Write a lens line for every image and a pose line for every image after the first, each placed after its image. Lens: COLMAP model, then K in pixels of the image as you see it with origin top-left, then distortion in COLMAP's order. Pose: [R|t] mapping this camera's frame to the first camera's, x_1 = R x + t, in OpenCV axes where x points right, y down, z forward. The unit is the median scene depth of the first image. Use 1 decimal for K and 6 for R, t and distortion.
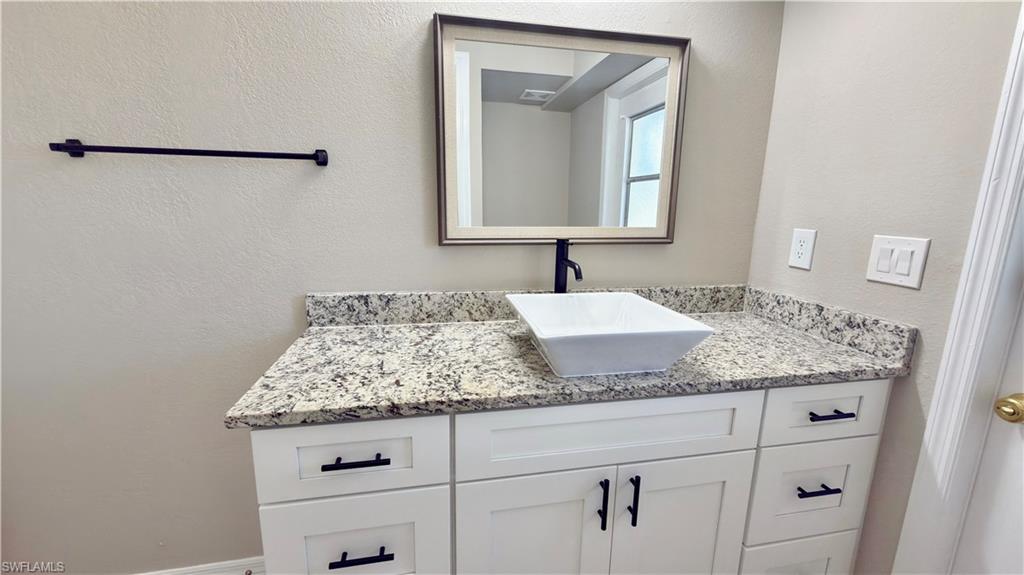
lens RADIAL K [[408.5, 0, 512.0], [0, 408.5, 287.5], [0, 0, 1]] dist [0.000633, -0.000116]
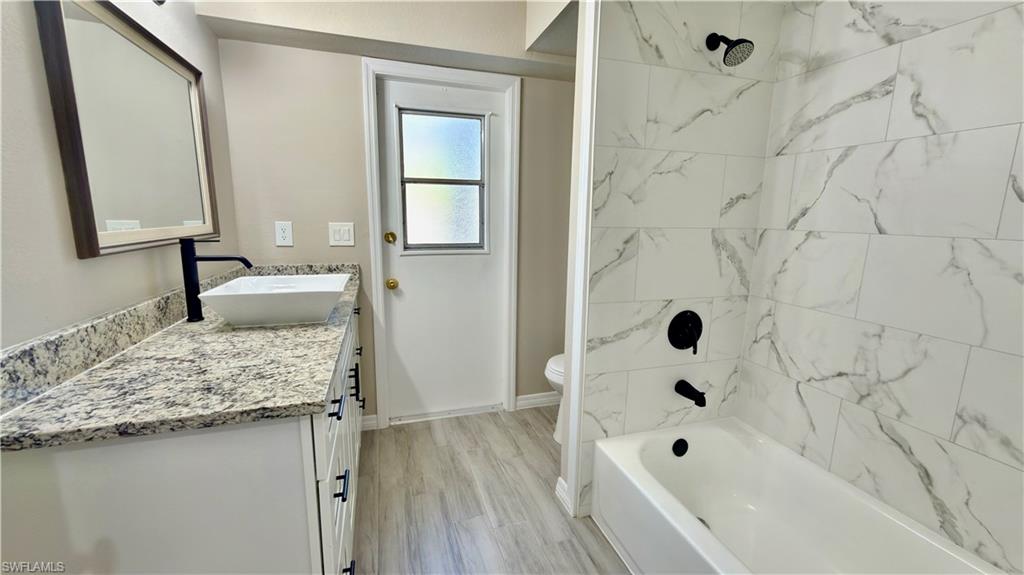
lens RADIAL K [[408.5, 0, 512.0], [0, 408.5, 287.5], [0, 0, 1]] dist [0.000633, -0.000116]
pose [[-0.113725, -0.189283, 0.975315, -1.119933], [0.177270, 0.962065, 0.207382, -0.075724], [-0.977569, 0.196478, -0.075857, 0.328086]]
